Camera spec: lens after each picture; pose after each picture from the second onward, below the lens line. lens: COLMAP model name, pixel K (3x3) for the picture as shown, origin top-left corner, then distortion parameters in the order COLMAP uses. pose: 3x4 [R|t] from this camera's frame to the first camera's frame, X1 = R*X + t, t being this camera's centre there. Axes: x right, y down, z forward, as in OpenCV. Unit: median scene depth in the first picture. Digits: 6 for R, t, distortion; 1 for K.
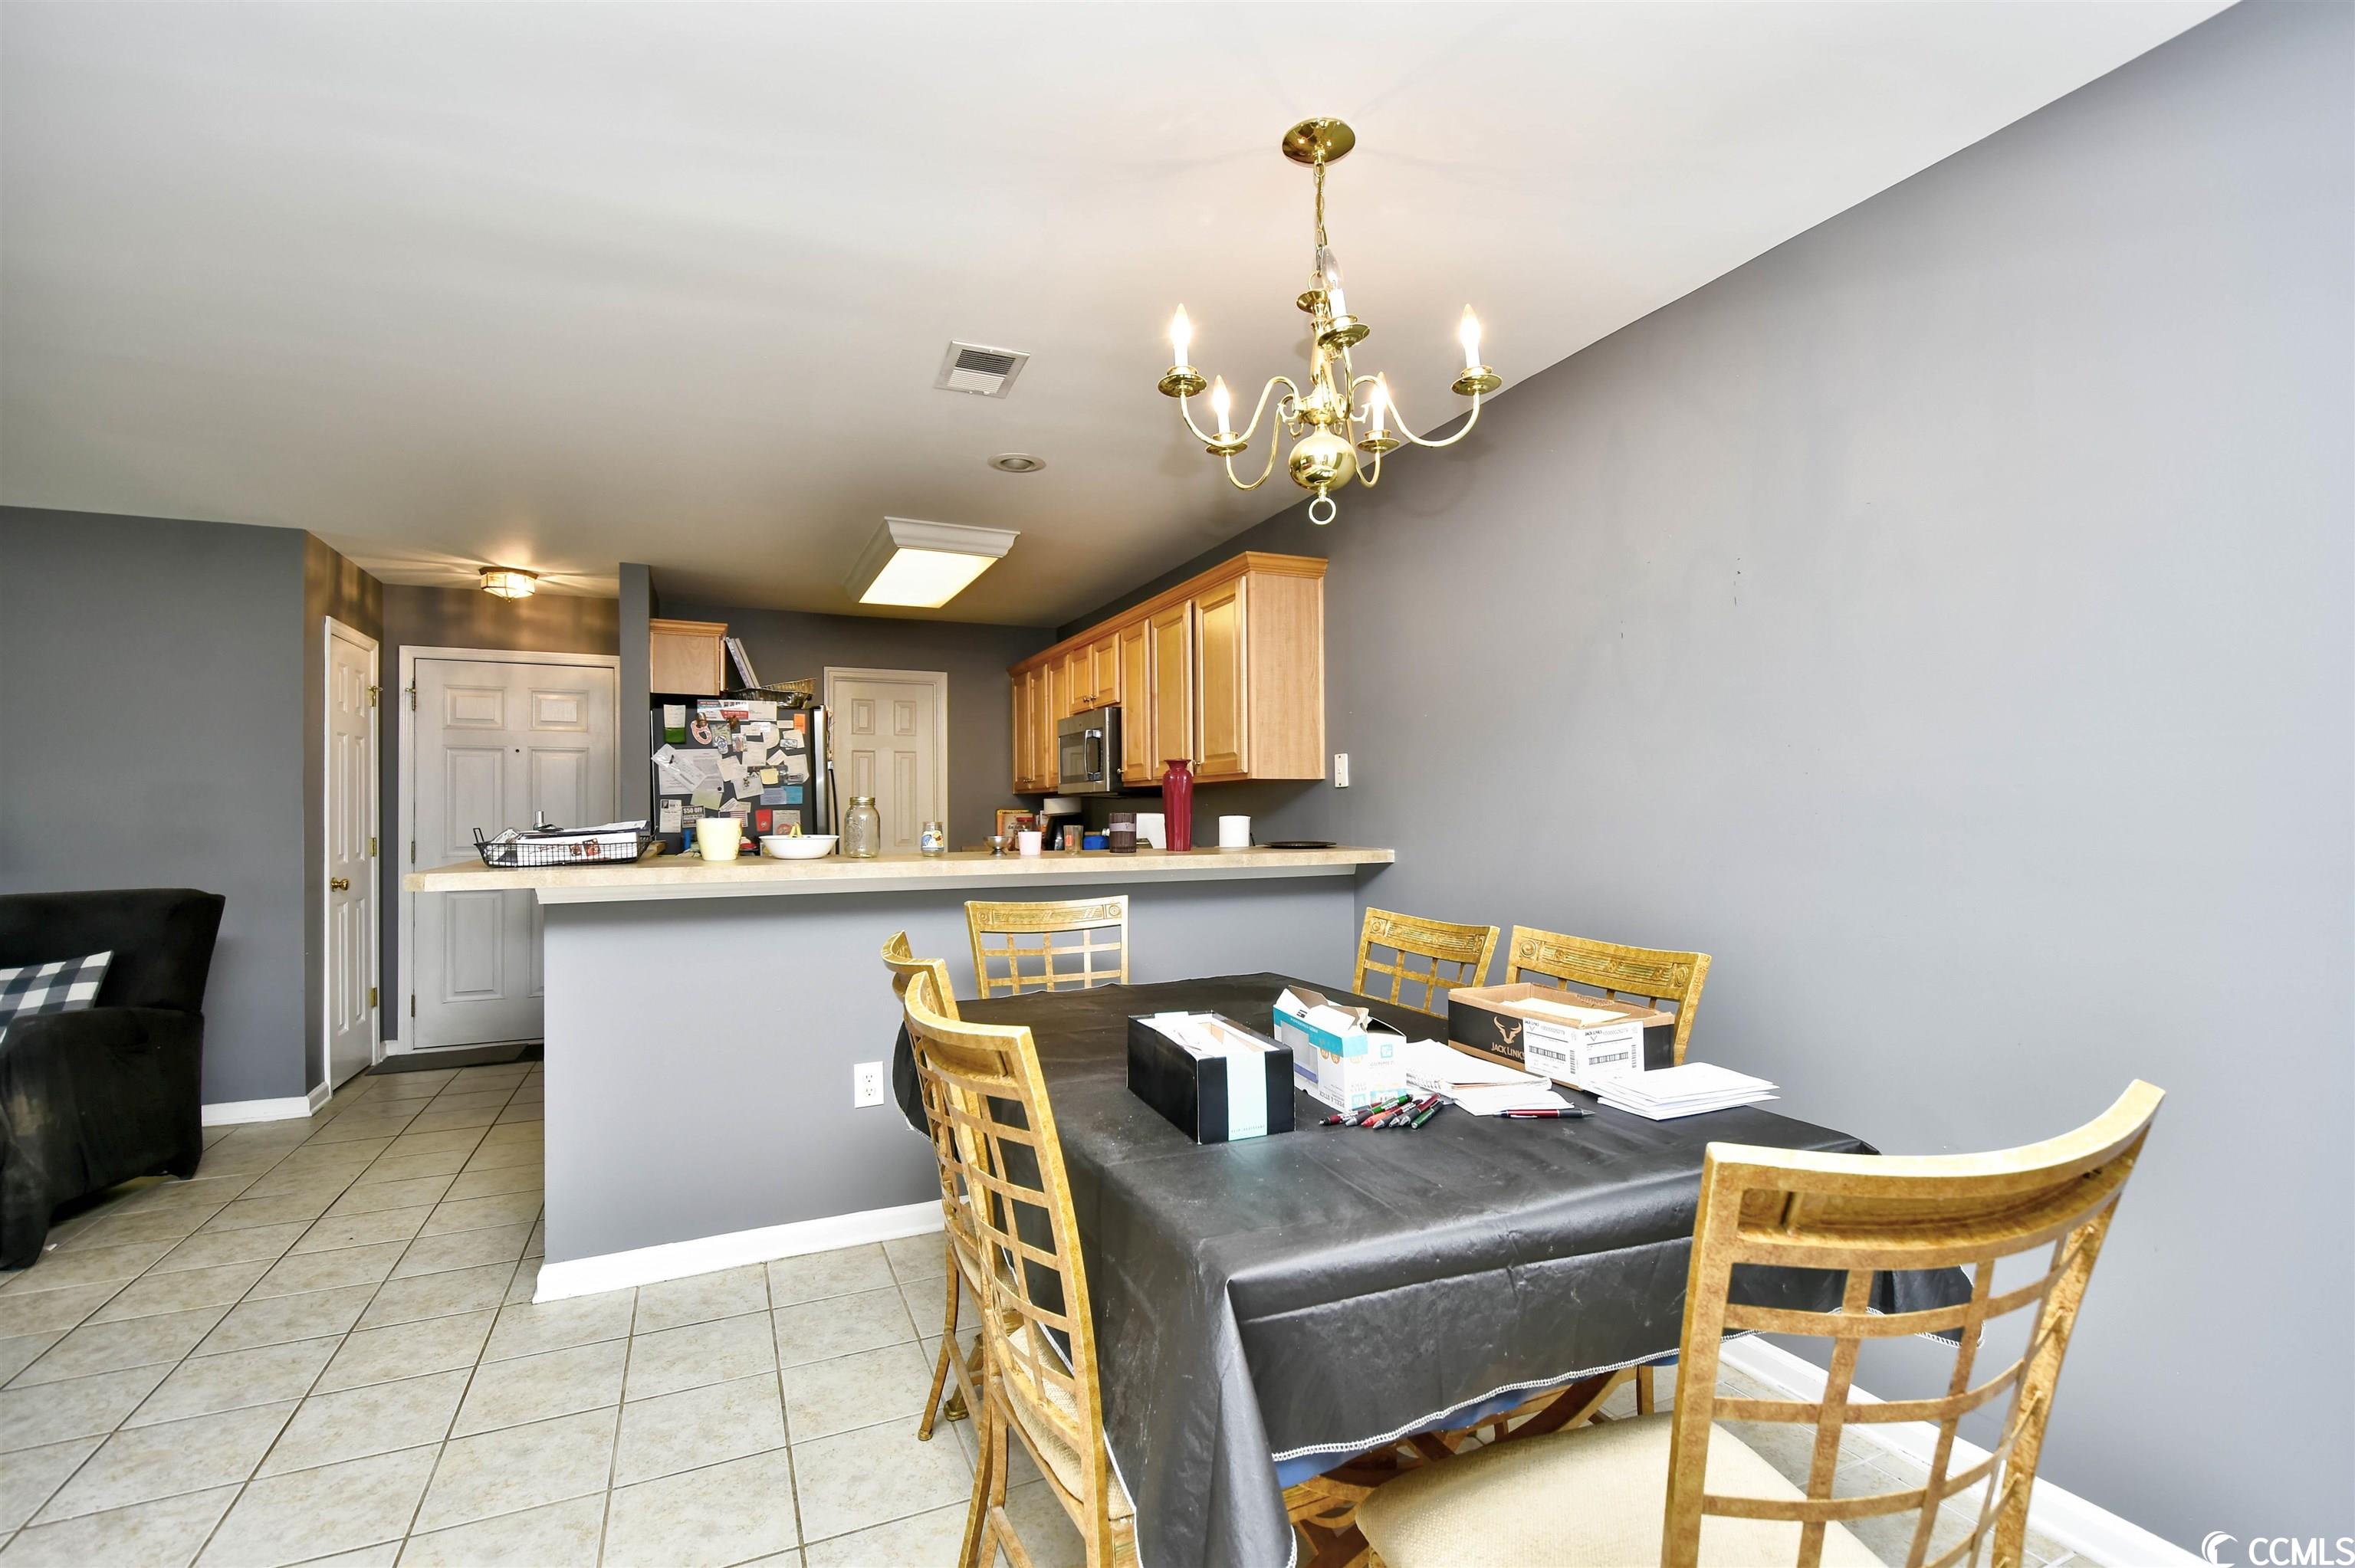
lens RADIAL K [[1042.4, 0, 1183.6], [0, 1042.4, 808.8], [0, 0, 1]] dist [0.004815, -0.005604]
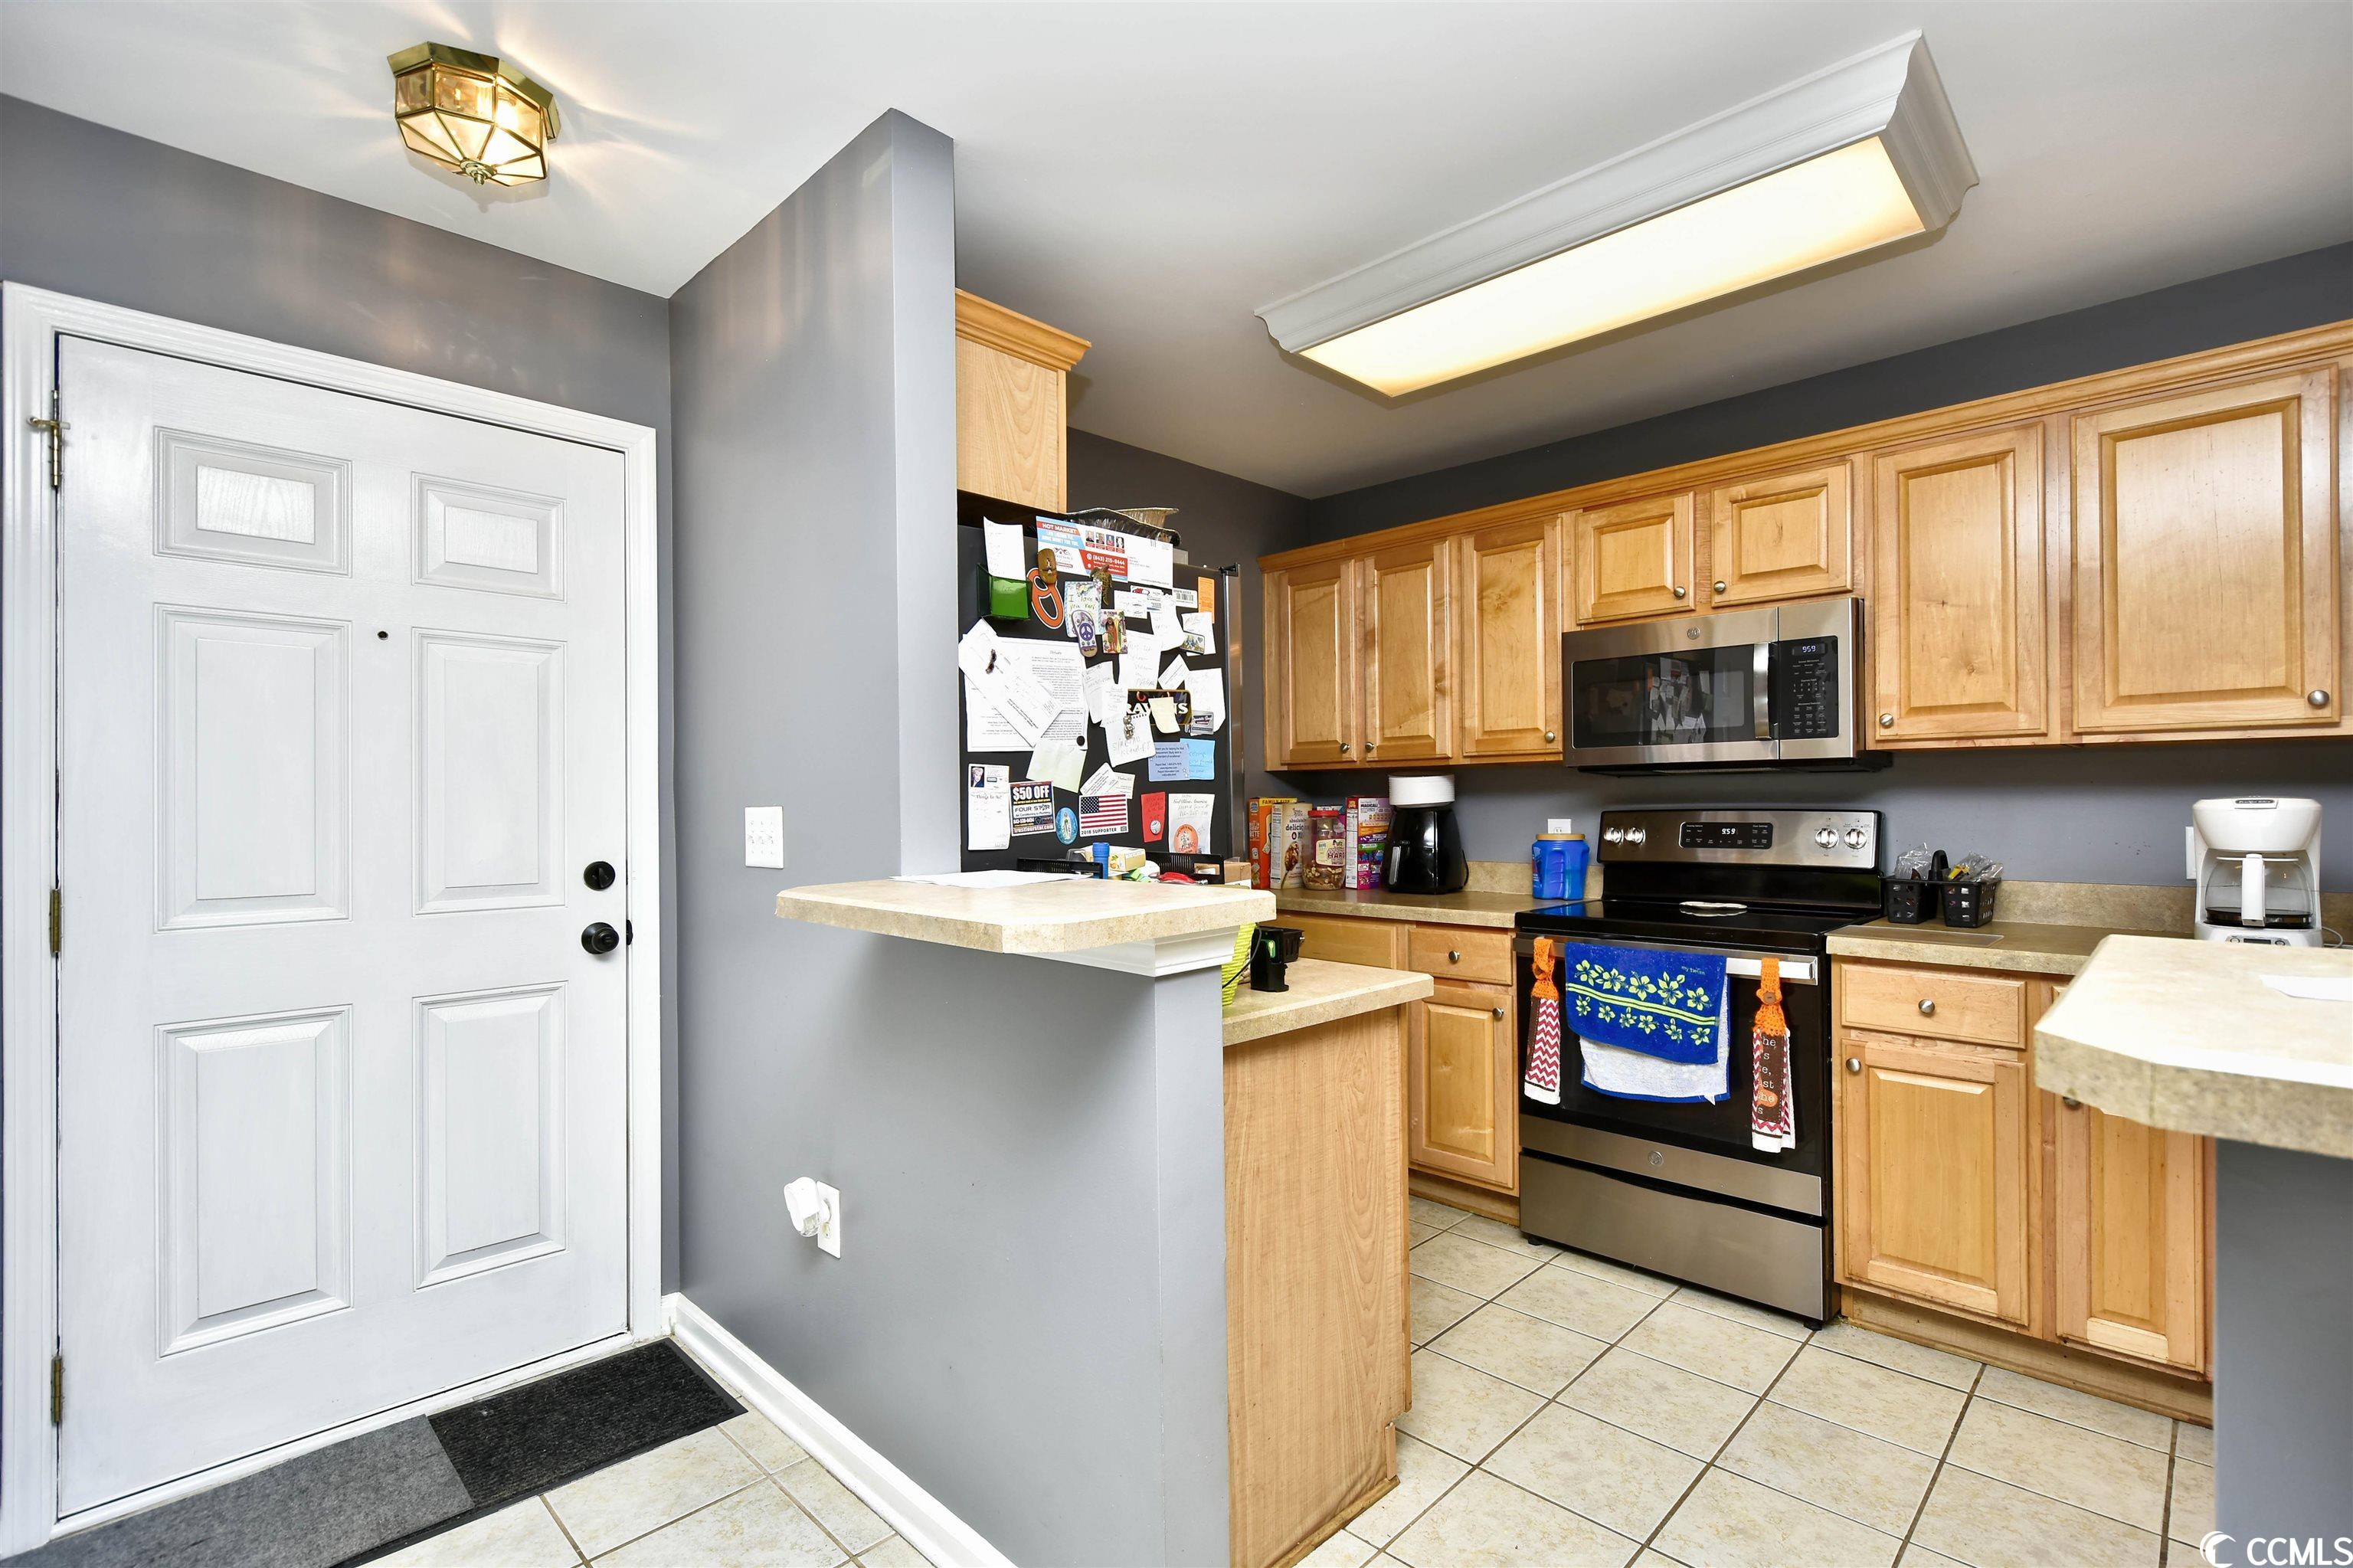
lens RADIAL K [[1041.7, 0, 1192.4], [0, 1041.7, 801.5], [0, 0, 1]] dist [0.004815, -0.005604]
pose [[0.934323, -0.002674, 0.356417, -0.544912], [0.002132, 0.999996, 0.001913, 0.004107], [-0.356421, -0.001028, 0.934325, 0.597123]]
